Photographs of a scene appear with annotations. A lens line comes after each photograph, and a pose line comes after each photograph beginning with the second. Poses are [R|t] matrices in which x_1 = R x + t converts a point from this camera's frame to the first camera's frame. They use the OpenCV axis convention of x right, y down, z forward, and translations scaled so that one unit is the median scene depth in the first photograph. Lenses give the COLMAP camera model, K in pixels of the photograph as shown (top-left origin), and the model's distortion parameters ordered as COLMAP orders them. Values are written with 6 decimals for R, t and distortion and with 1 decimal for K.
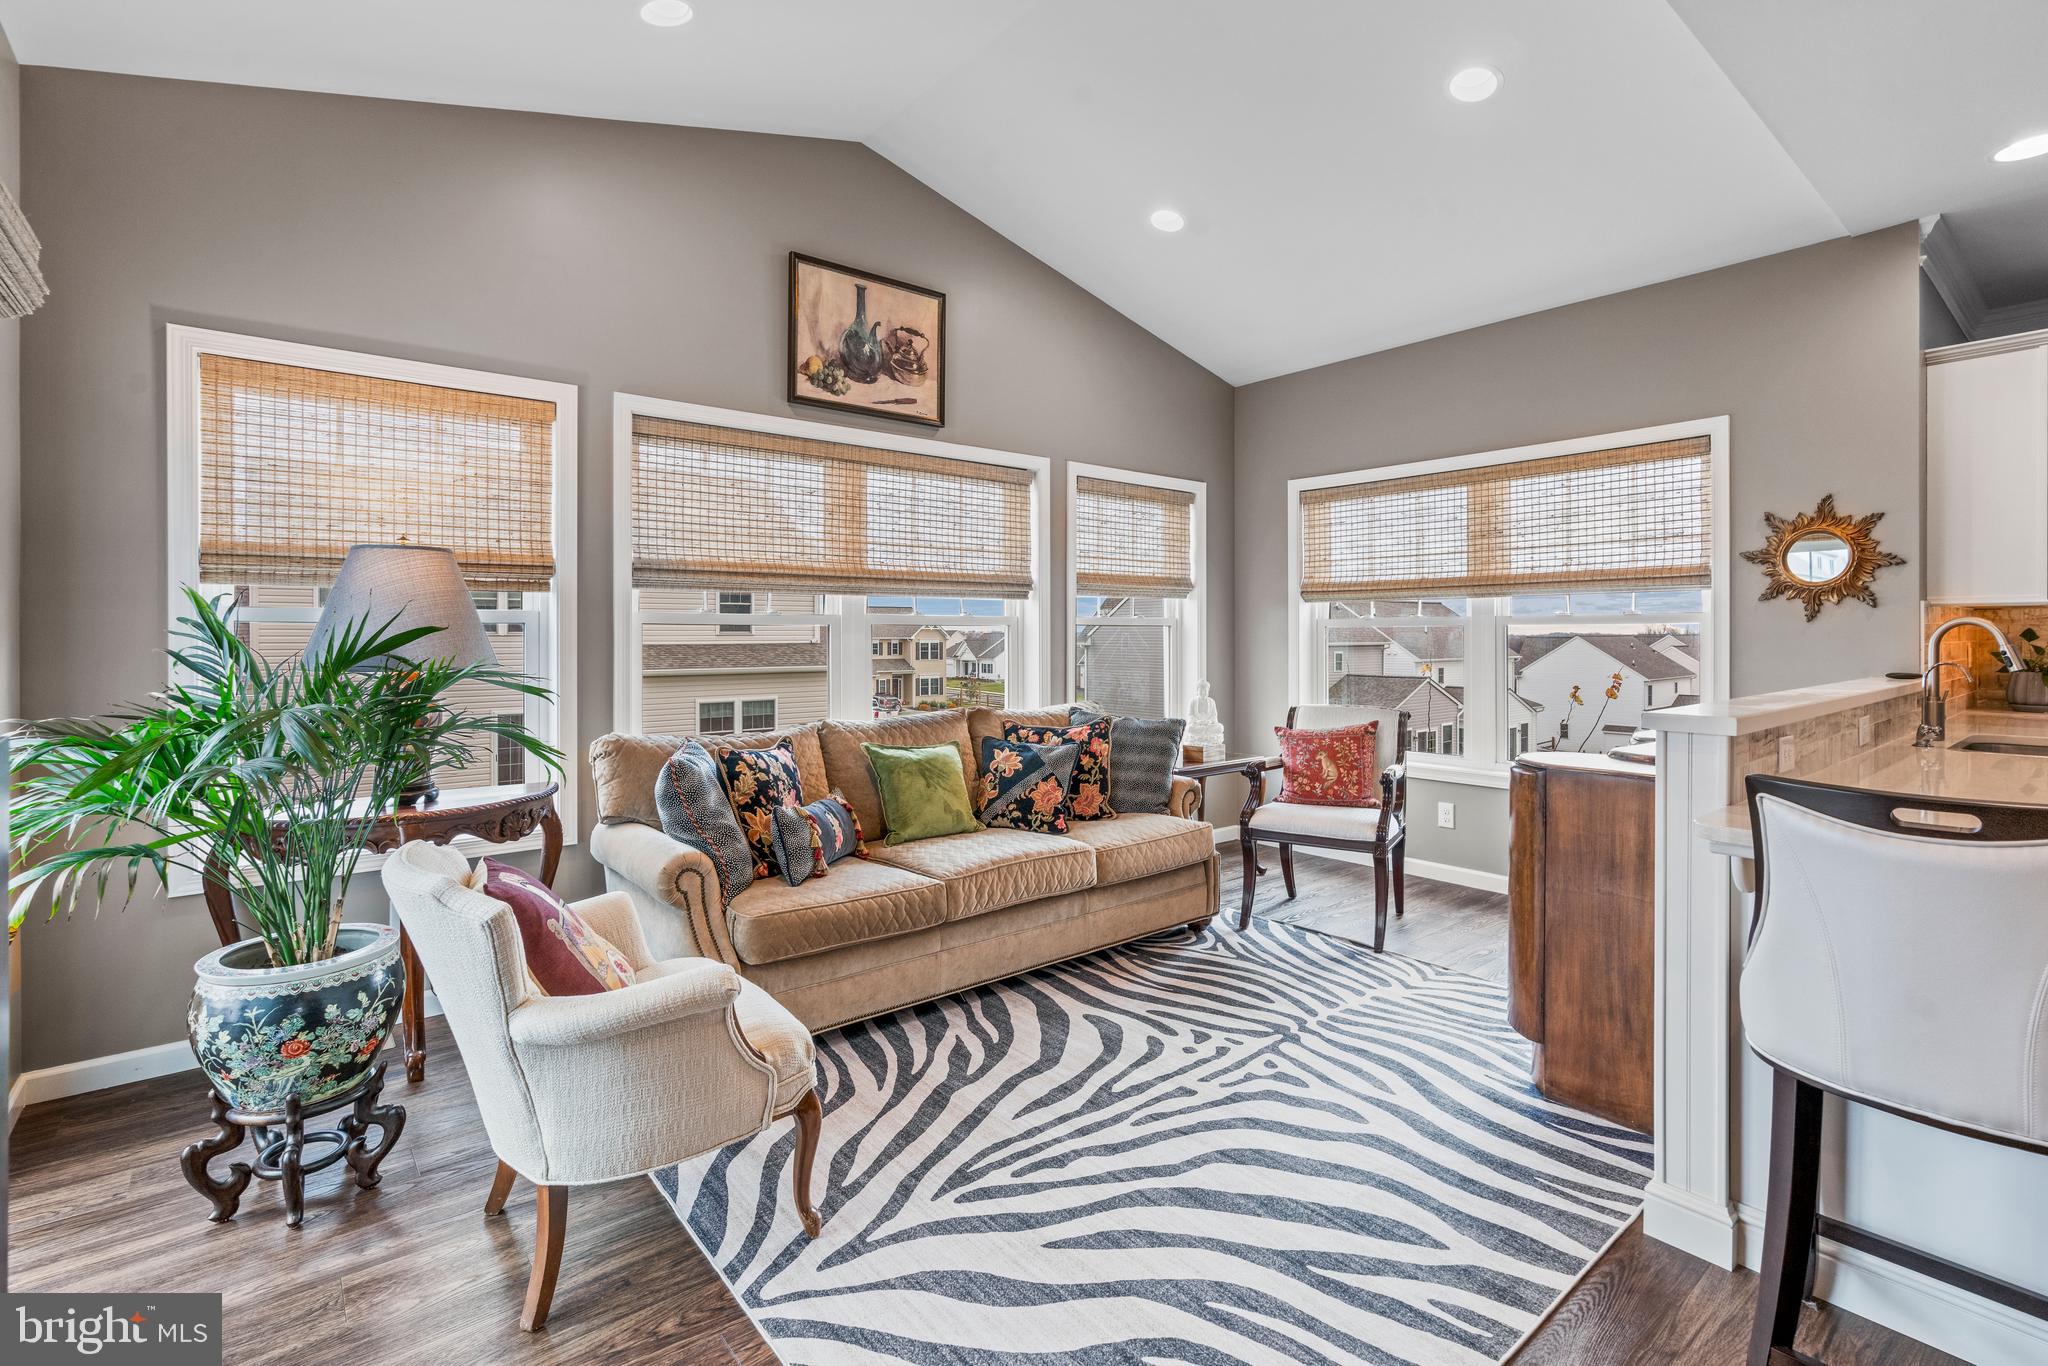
lens RADIAL K [[940.2, 0, 1026.9], [0, 940.2, 638.3], [0, 0, 1]] dist [-0.015908, 0.007529]
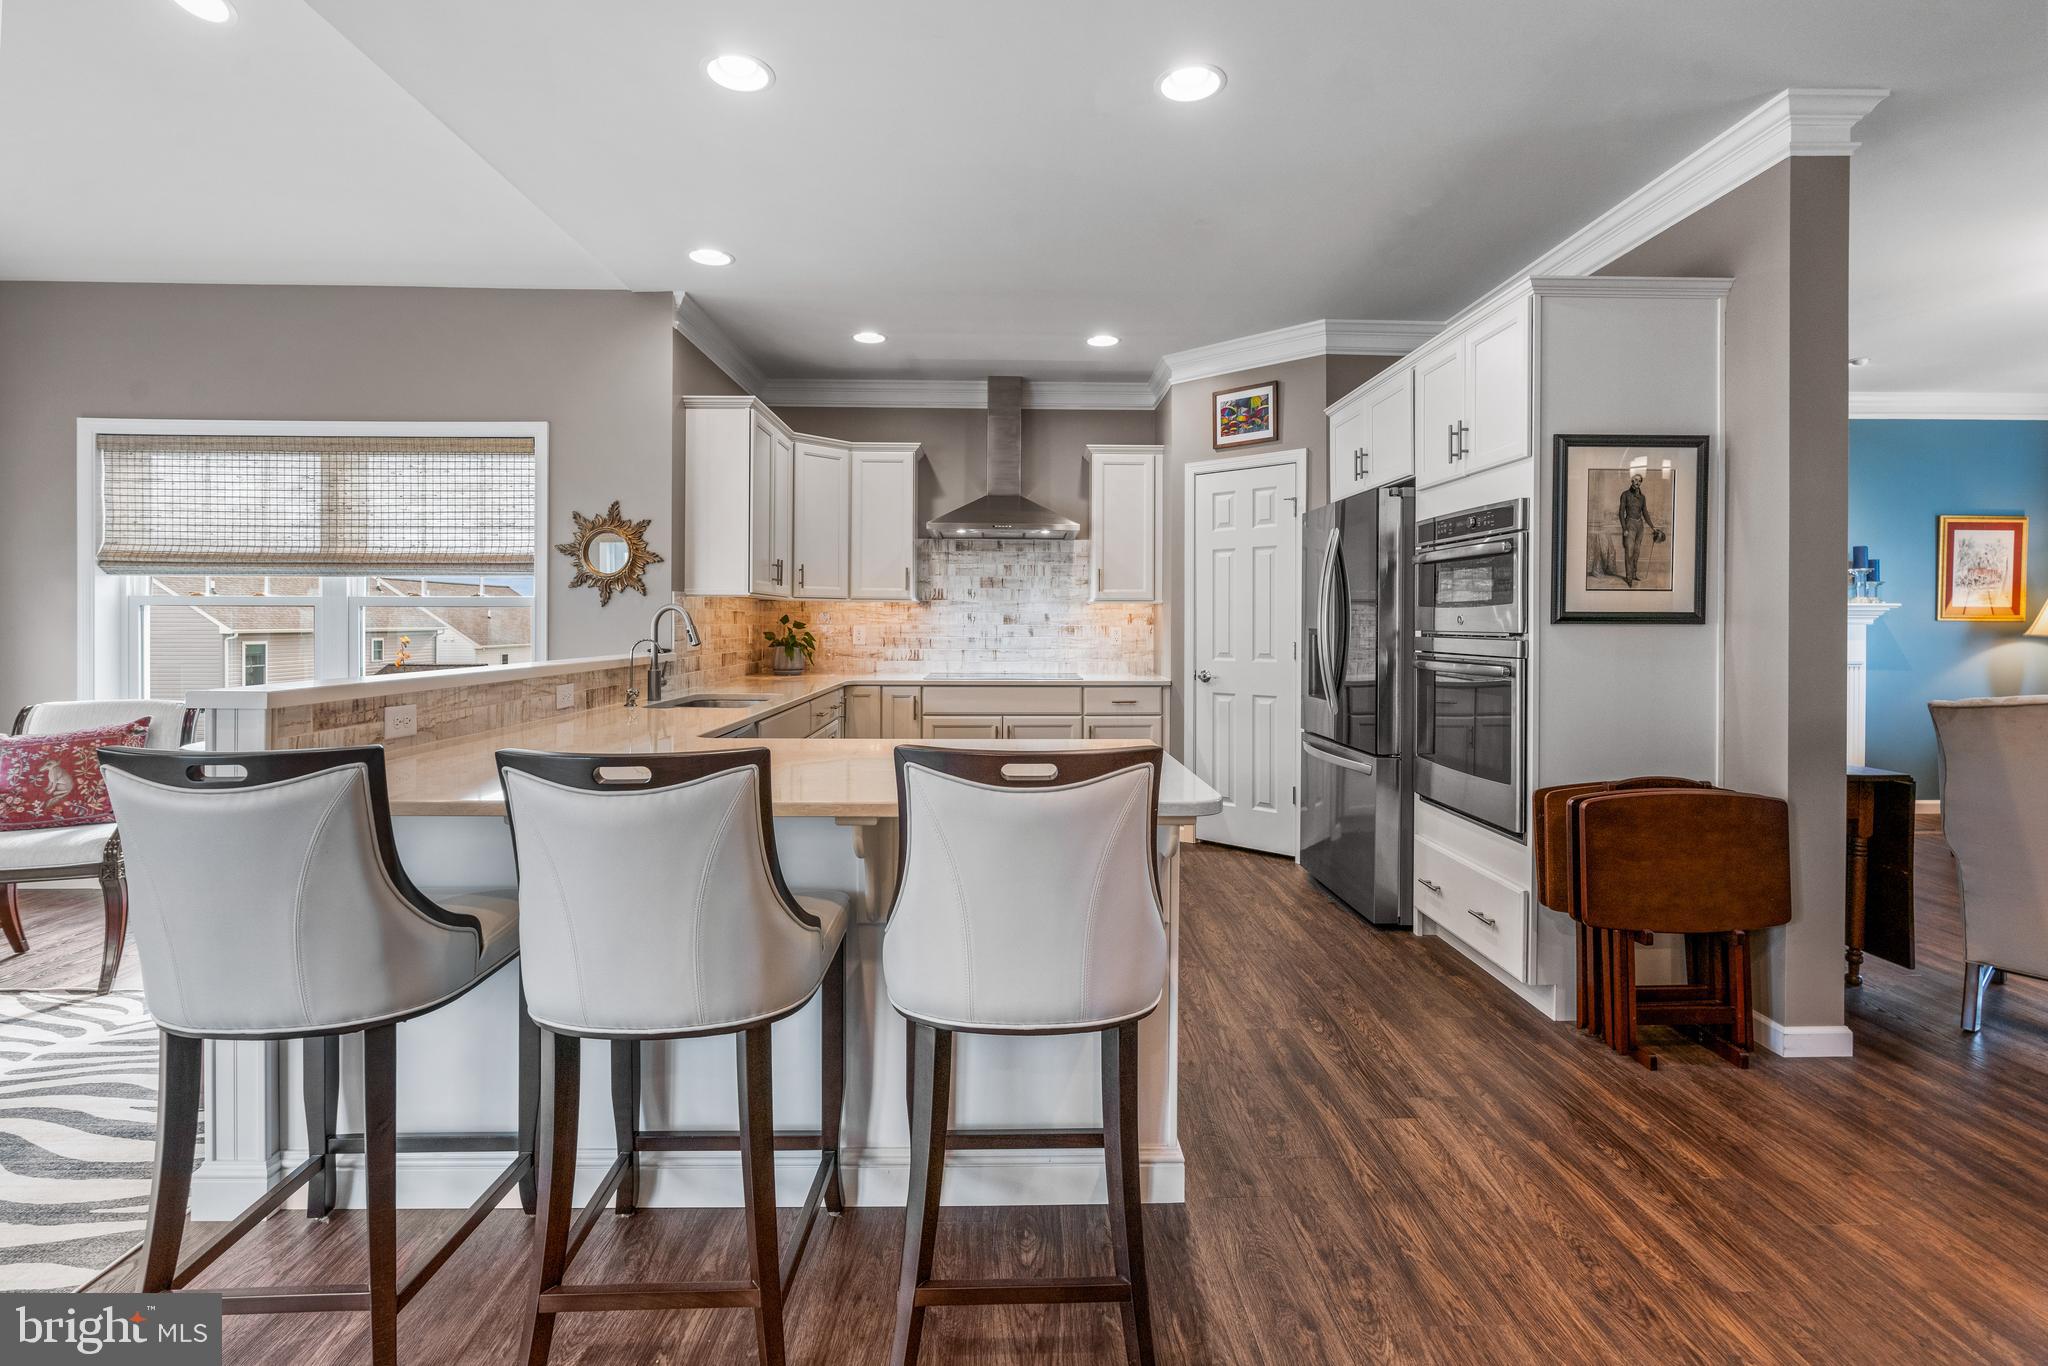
lens RADIAL K [[943.3, 0, 1023.9], [0, 943.3, 624.5], [0, 0, 1]] dist [-0.016037, 0.007752]
pose [[0.620830, 0.002414, 0.783941, 0.225602], [-0.002973, 0.999995, -0.000724, 0.003922], [-0.783939, -0.001881, 0.620835, -0.153884]]
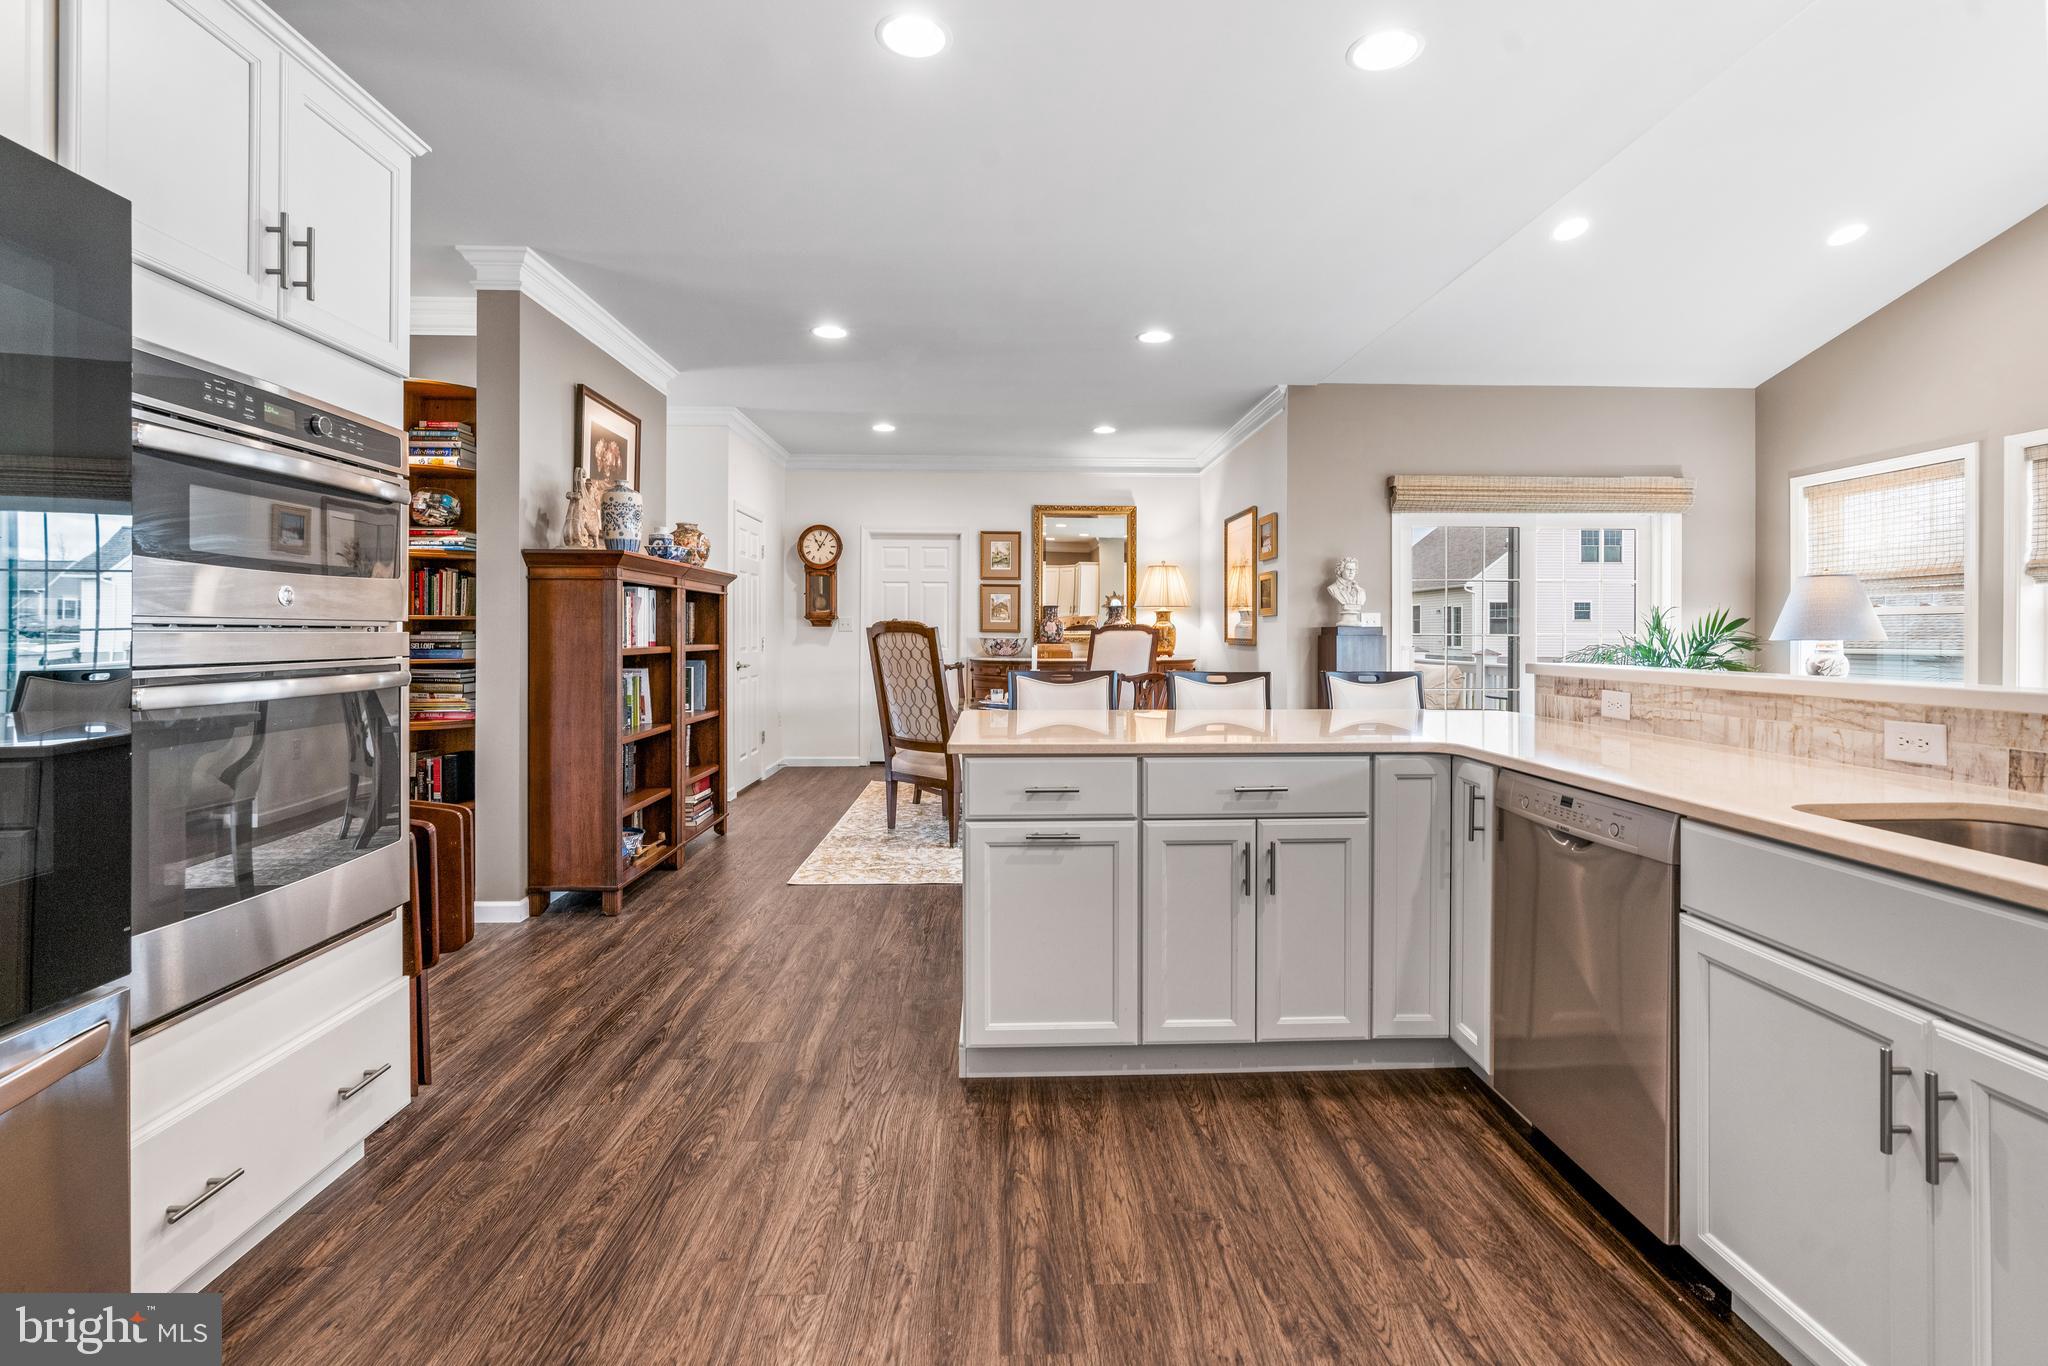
lens RADIAL K [[938.9, 0, 1037.7], [0, 938.9, 633.9], [0, 0, 1]] dist [-0.014762, 0.007481]
pose [[-0.601723, 0.002024, -0.798703, 1.313092], [-0.003340, 0.999982, 0.005050, 0.012405], [0.798698, 0.005706, -0.601705, 0.643160]]
